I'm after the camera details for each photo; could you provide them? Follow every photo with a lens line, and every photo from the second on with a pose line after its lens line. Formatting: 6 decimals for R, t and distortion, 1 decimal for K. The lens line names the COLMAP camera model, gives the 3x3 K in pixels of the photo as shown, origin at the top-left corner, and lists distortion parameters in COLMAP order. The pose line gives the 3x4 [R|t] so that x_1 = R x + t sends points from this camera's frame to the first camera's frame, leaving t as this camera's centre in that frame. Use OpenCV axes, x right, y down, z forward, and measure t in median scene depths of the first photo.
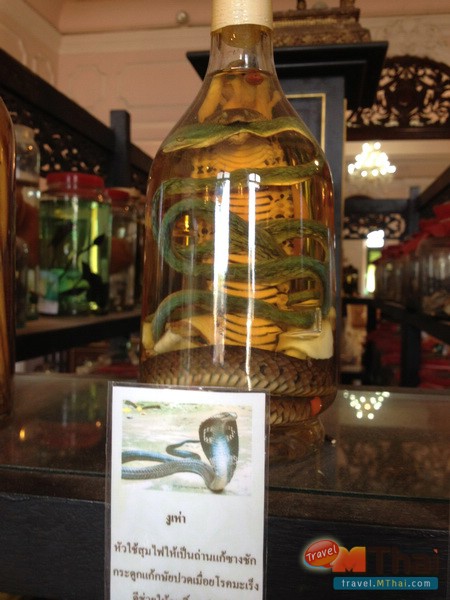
lens RADIAL K [[599.0, 0, 230.2], [0, 599.0, 300.2], [0, 0, 1]] dist [-0.017438, 0.000000]
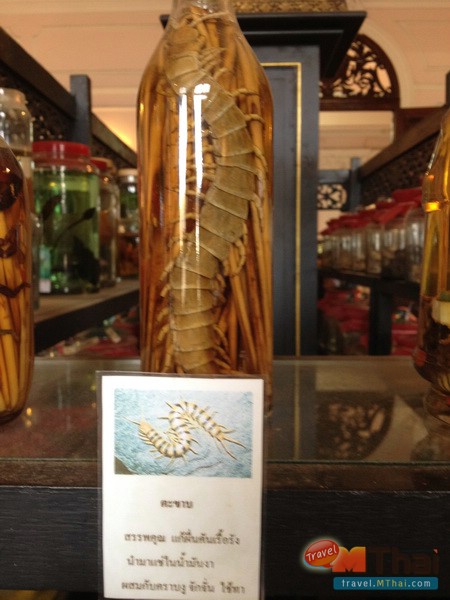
lens RADIAL K [[599.0, 0, 223.0], [0, 599.0, 301.1], [0, 0, 1]] dist [-0.017438, 0.000000]
pose [[0.989513, -0.028995, 0.141504, -0.104851], [0.021971, 0.998459, 0.050951, -0.003776], [-0.142764, -0.047308, 0.988626, 0.017507]]
